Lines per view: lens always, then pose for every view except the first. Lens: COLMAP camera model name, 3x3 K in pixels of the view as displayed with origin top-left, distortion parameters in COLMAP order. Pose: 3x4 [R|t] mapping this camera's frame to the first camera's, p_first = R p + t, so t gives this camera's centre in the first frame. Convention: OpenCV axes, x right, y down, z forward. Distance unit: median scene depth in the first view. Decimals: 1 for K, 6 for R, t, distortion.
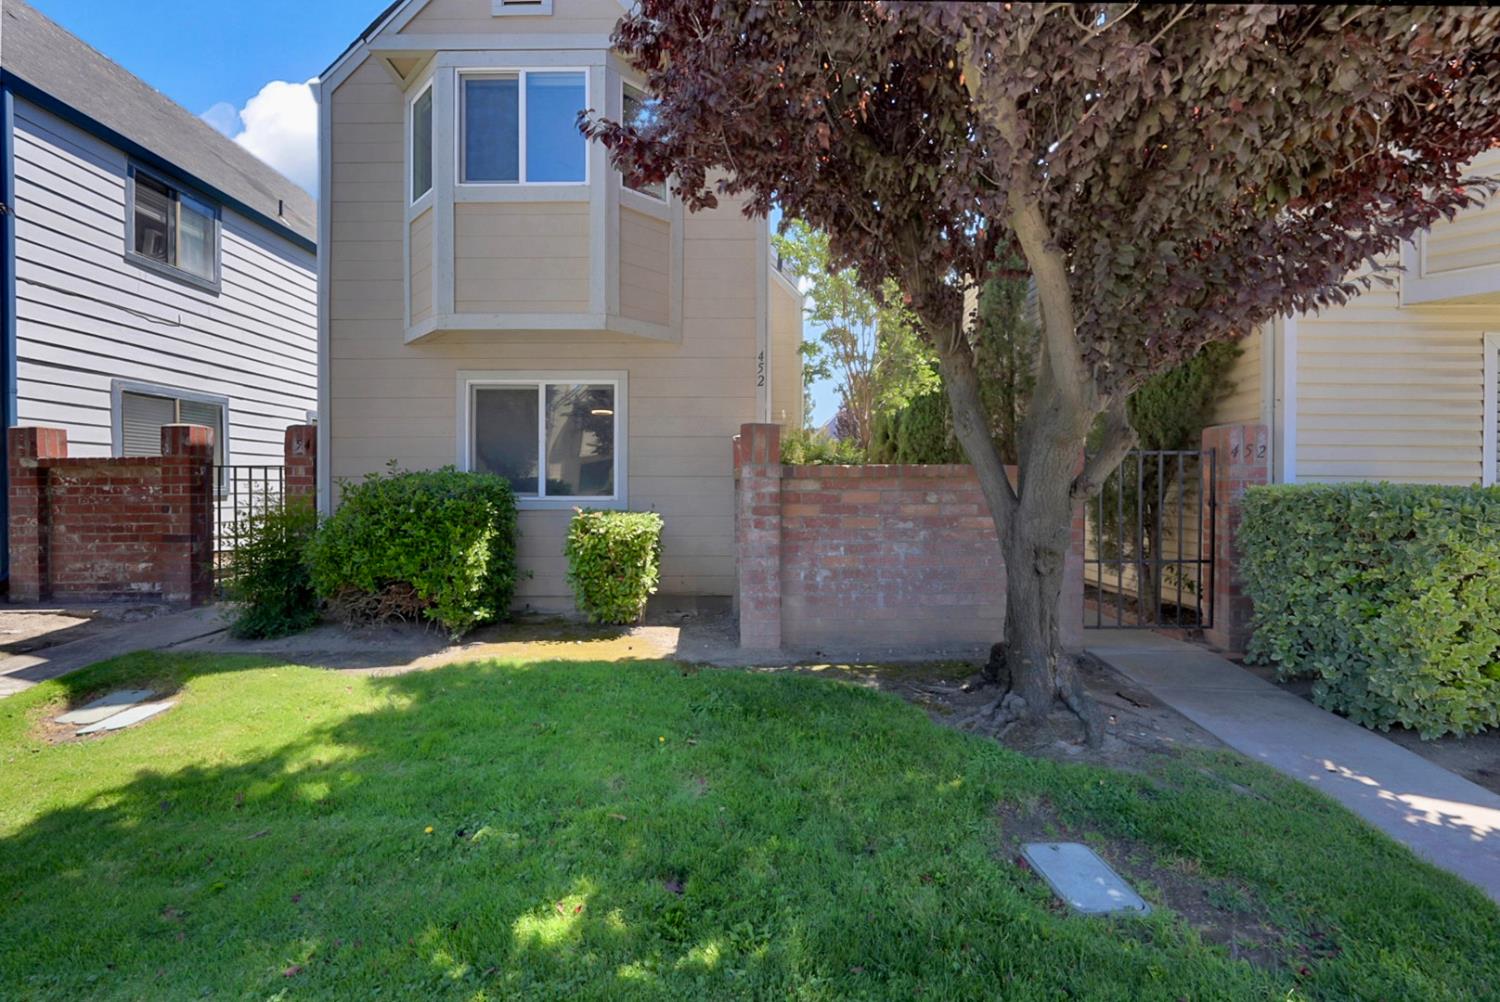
lens RADIAL K [[670.3, 0, 753.8], [0, 670.3, 508.9], [0, 0, 1]] dist [0.001970, 0.000706]
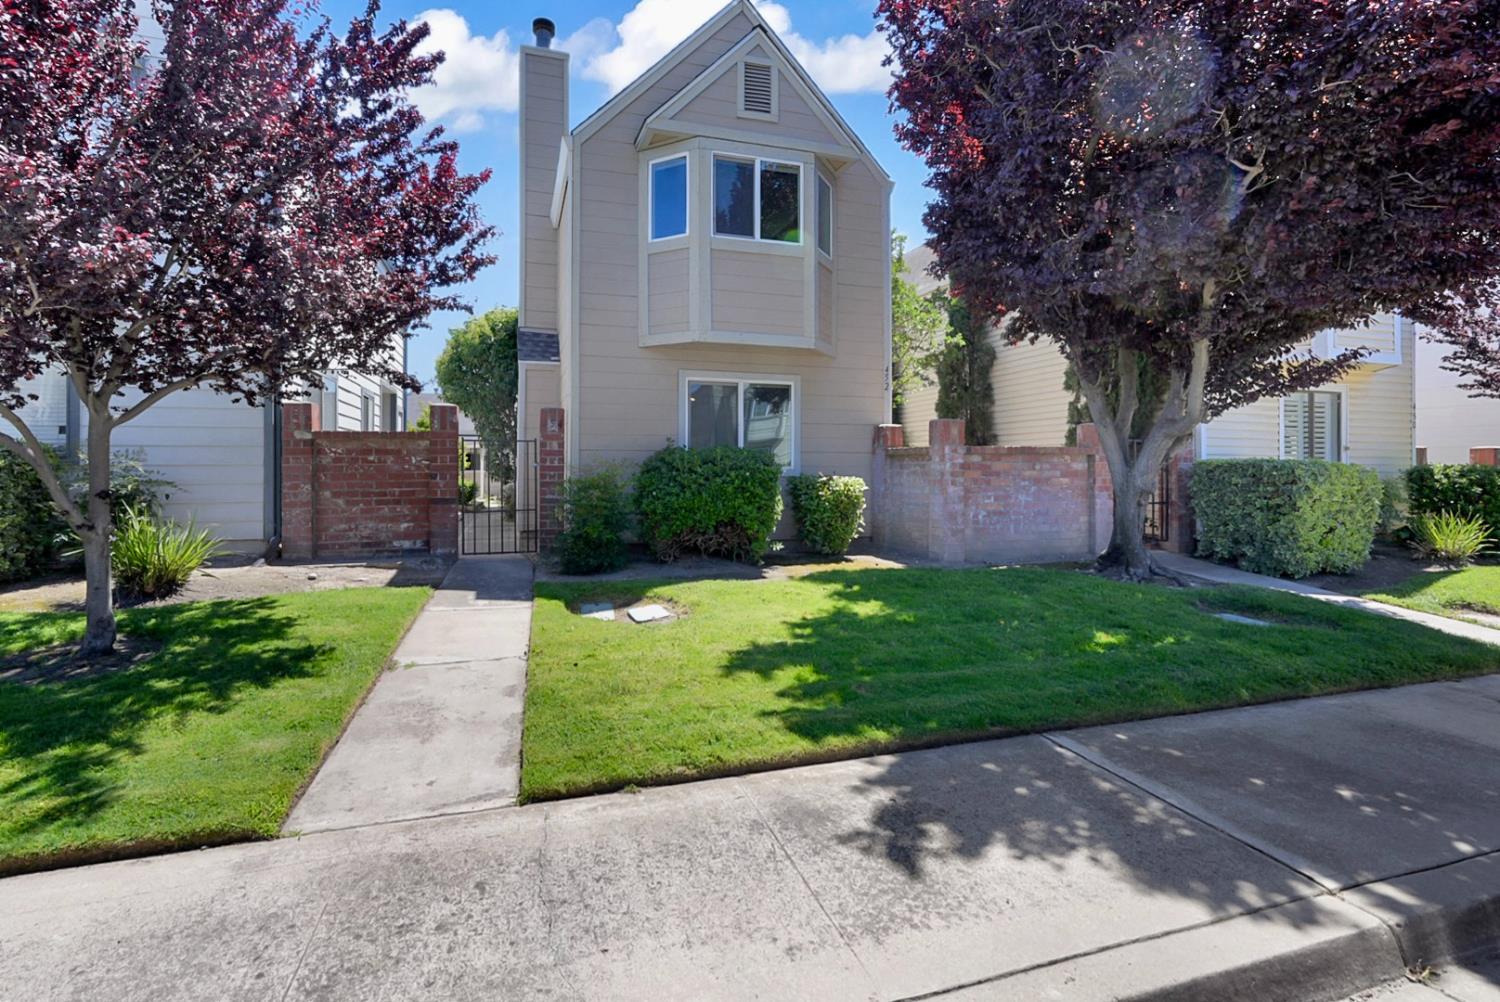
lens RADIAL K [[670.3, 0, 740.4], [0, 670.3, 485.7], [0, 0, 1]] dist [0.001970, 0.000706]
pose [[0.954267, -0.005279, 0.298910, -0.839973], [0.007177, 0.999960, -0.005253, 0.031120], [-0.298871, 0.007158, 0.954267, -0.321731]]
